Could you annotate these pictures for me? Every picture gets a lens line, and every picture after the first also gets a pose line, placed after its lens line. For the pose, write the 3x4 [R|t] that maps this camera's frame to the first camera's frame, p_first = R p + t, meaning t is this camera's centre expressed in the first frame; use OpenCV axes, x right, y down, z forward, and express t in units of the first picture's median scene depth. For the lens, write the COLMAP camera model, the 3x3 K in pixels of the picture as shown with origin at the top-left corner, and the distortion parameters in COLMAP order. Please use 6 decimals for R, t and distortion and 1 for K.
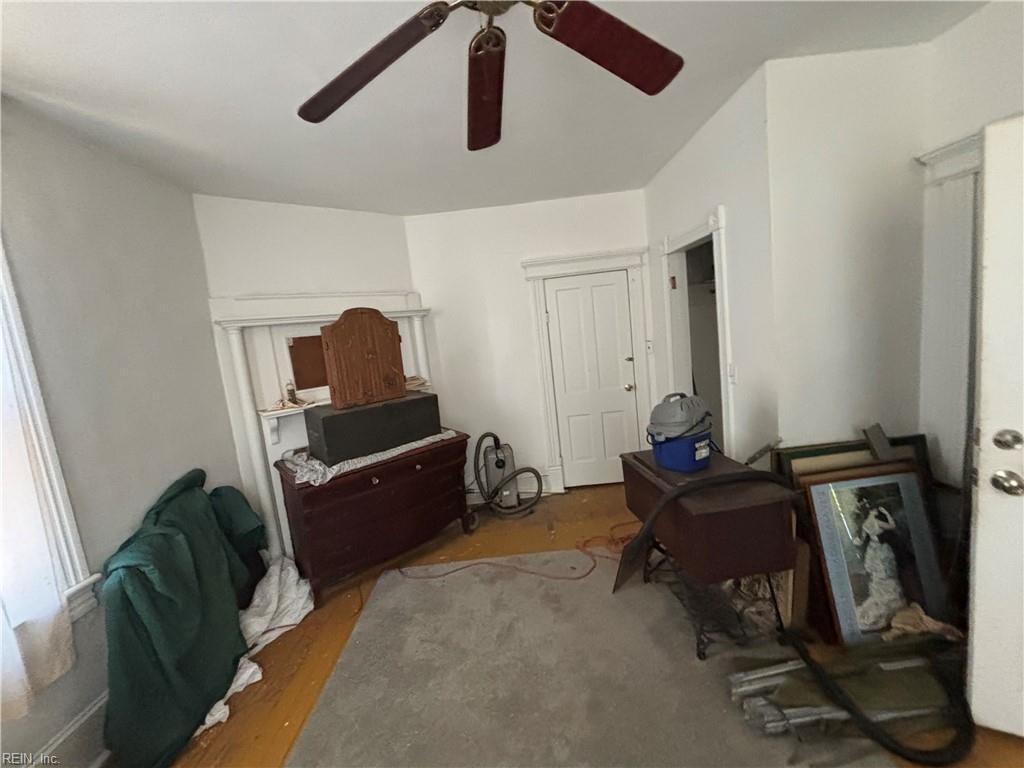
lens RADIAL K [[411.7, 0, 510.7], [0, 411.7, 382.6], [0, 0, 1]] dist [0.009552, -0.000499]
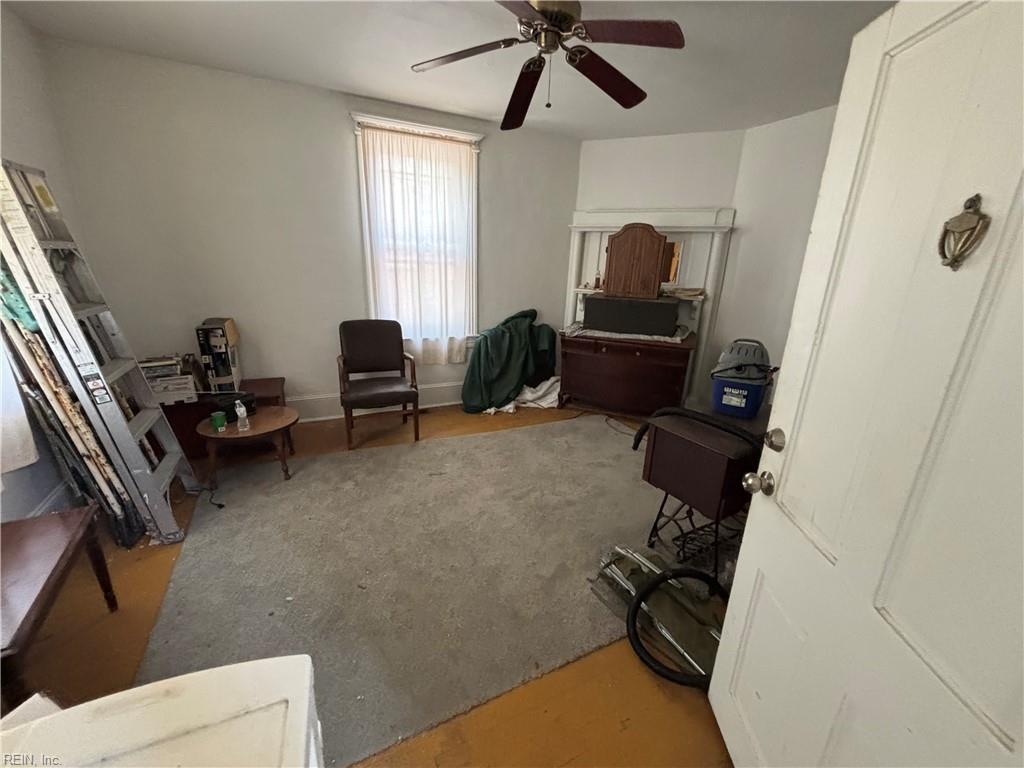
lens RADIAL K [[411.7, 0, 510.7], [0, 411.7, 382.6], [0, 0, 1]] dist [0.009552, -0.000499]
pose [[0.411924, 0.378072, -0.829084, 0.863818], [-0.184159, 0.925629, 0.330600, -0.081423], [0.892415, 0.016501, 0.450914, 0.060158]]
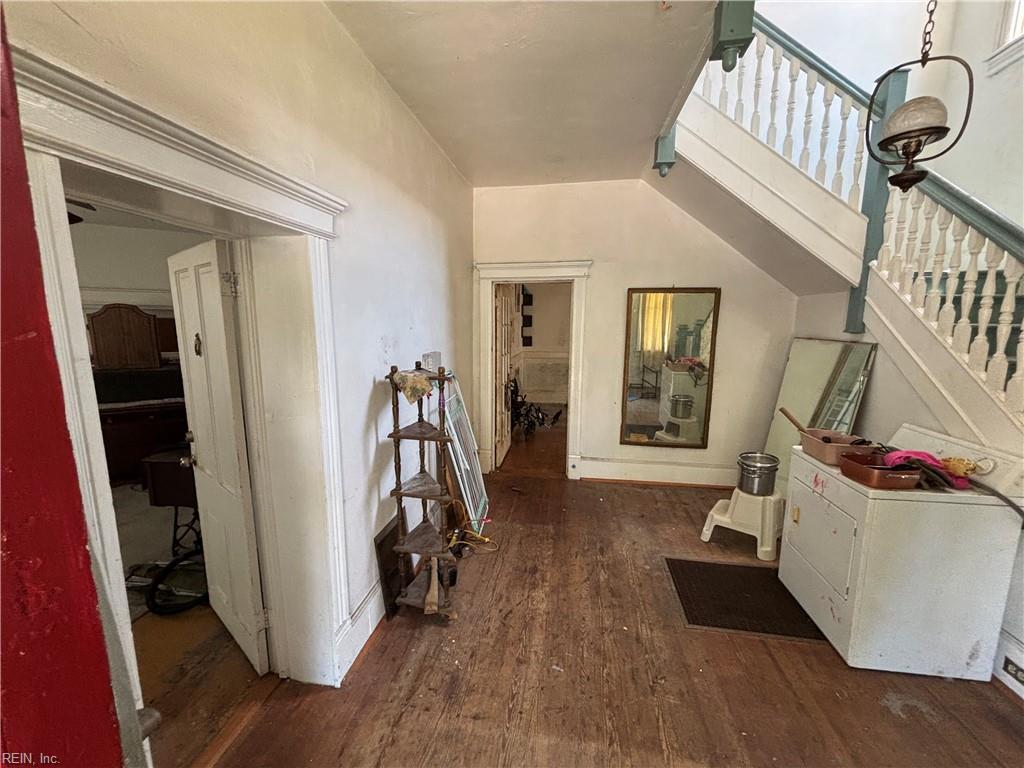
lens RADIAL K [[411.7, 0, 510.7], [0, 411.7, 382.6], [0, 0, 1]] dist [0.009552, -0.000499]
pose [[0.976178, 0.138648, -0.166893, 1.473801], [-0.131857, 0.989948, 0.051158, -0.187100], [0.172309, -0.027934, 0.984647, -0.255151]]
